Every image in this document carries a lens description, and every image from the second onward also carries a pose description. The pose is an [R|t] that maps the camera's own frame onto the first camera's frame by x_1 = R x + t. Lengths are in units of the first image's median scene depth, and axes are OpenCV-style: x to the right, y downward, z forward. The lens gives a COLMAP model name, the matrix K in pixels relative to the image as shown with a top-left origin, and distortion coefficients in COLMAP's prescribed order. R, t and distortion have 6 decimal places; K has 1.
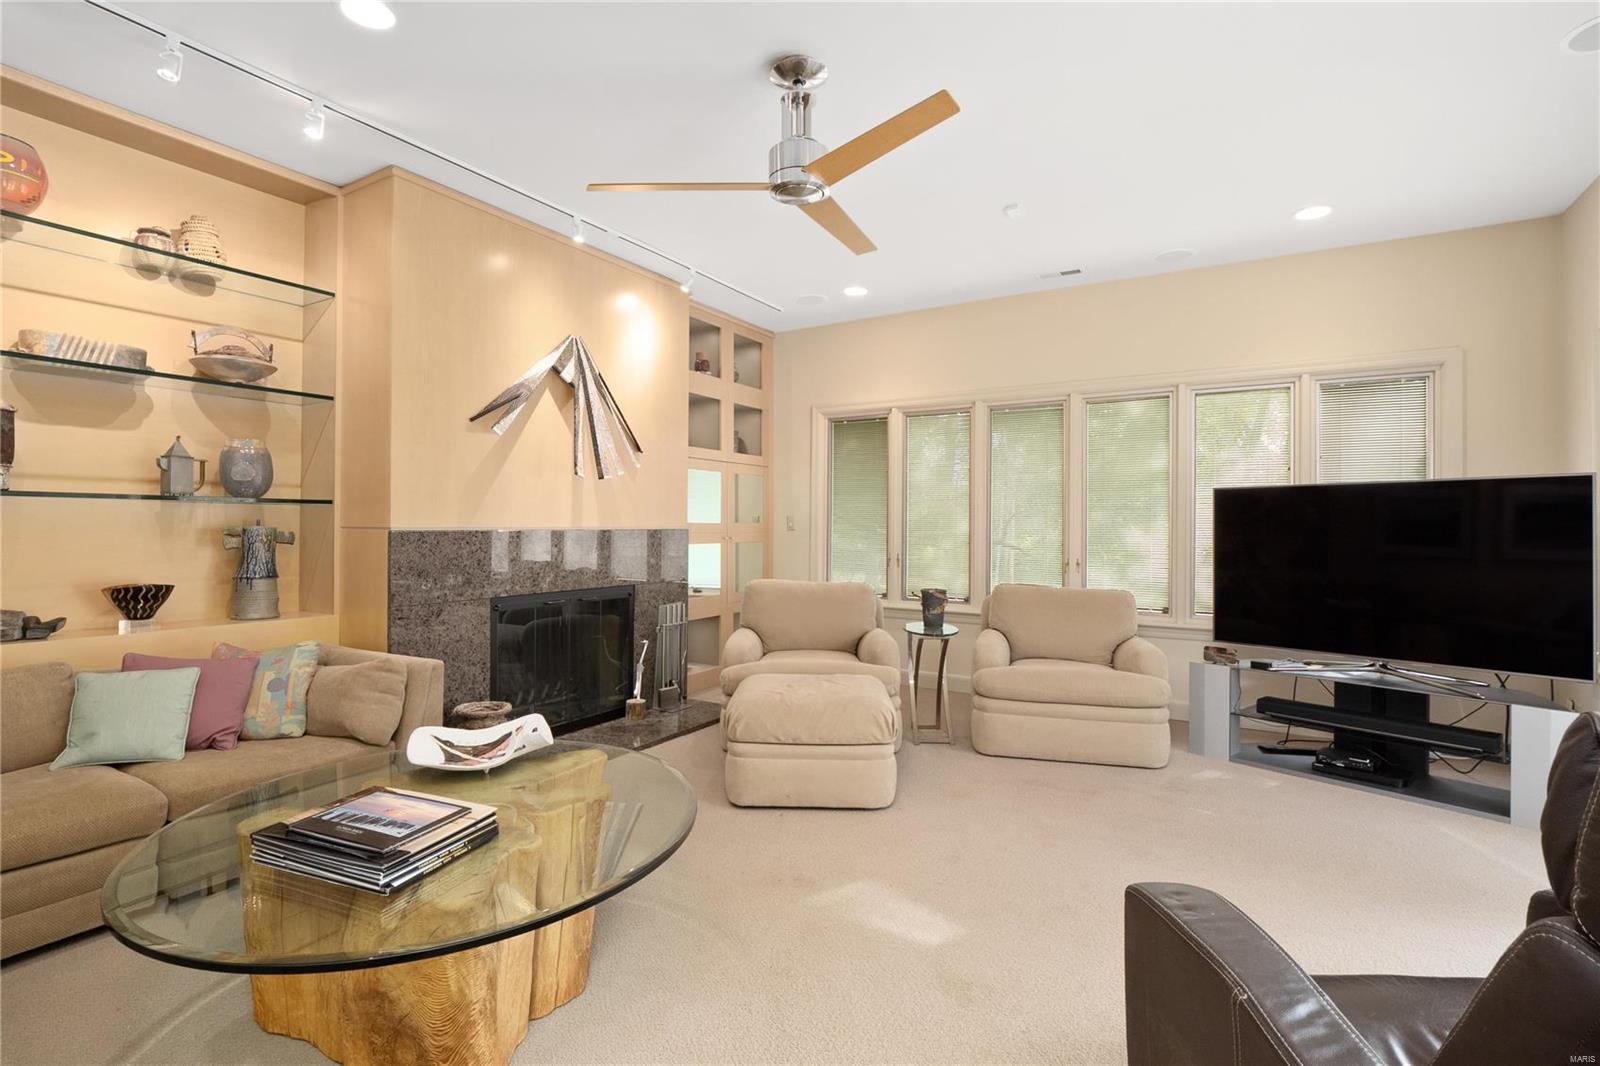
lens RADIAL K [[762.9, 0, 800.4], [0, 762.9, 523.2], [0, 0, 1]] dist [0.009466, -0.004786]
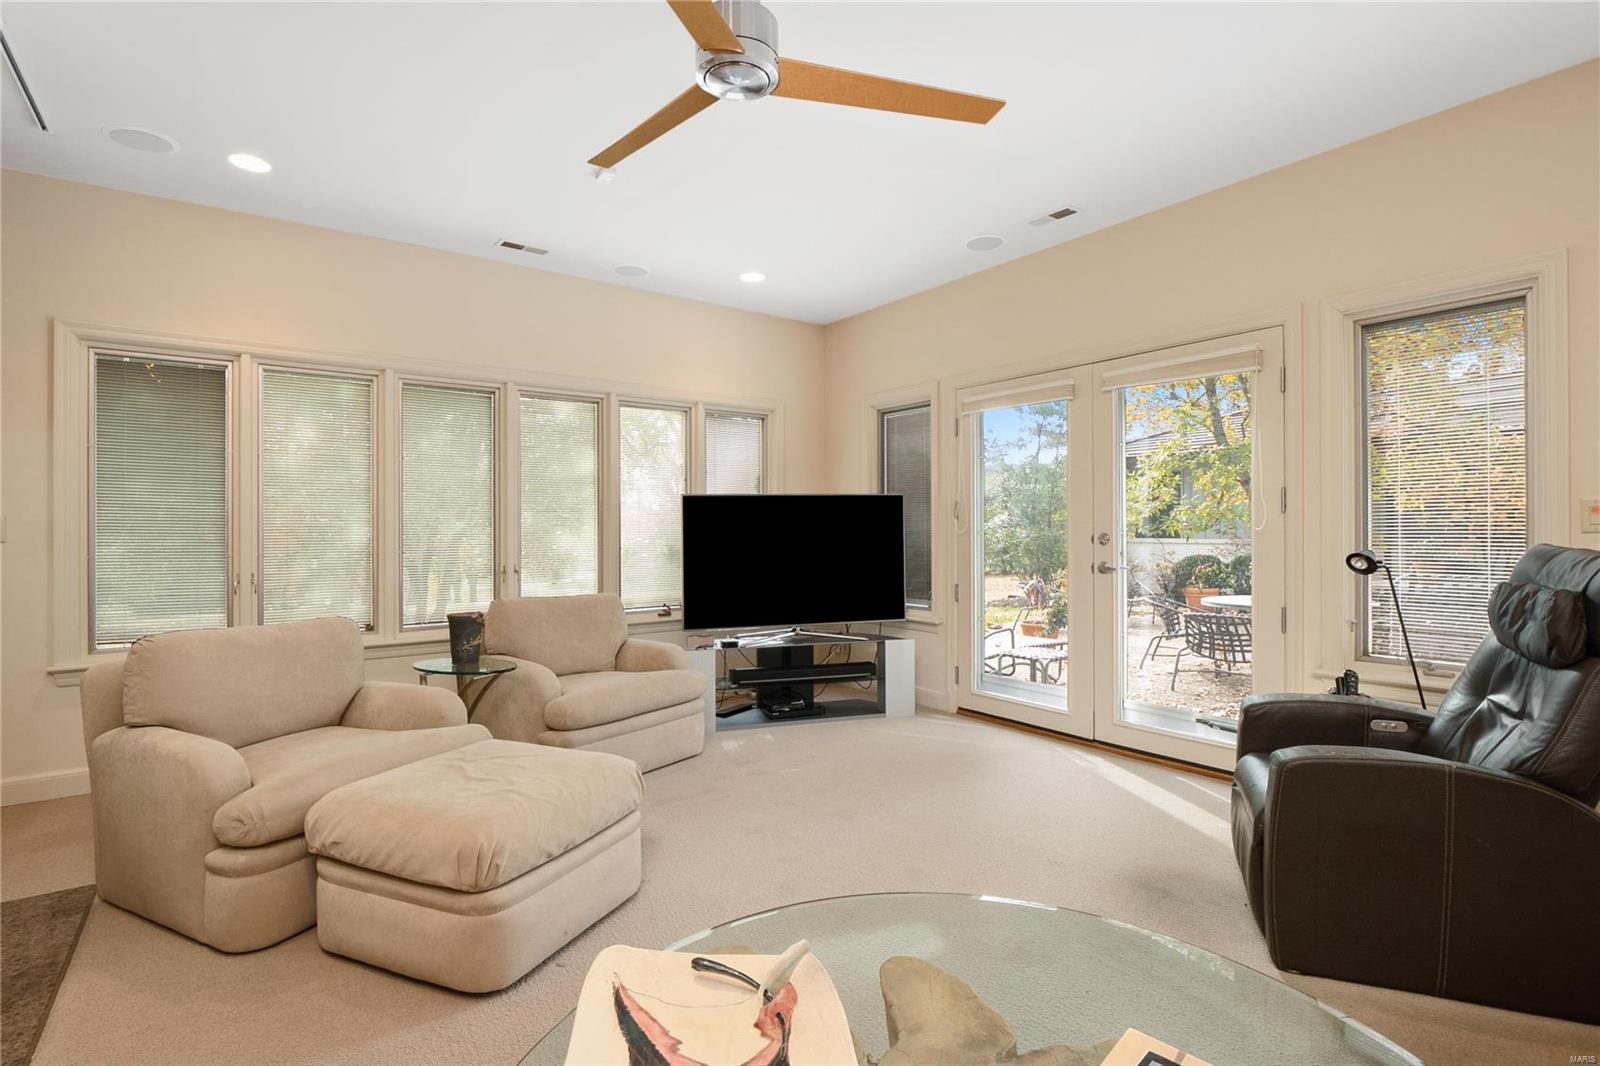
lens RADIAL K [[762.9, 0, 803.9], [0, 762.9, 531.1], [0, 0, 1]] dist [0.009466, -0.004786]
pose [[0.390379, -0.015381, 0.920526, -0.451719], [0.003204, 0.999877, 0.015348, -0.010285], [-0.920649, -0.003042, 0.390380, 0.427061]]
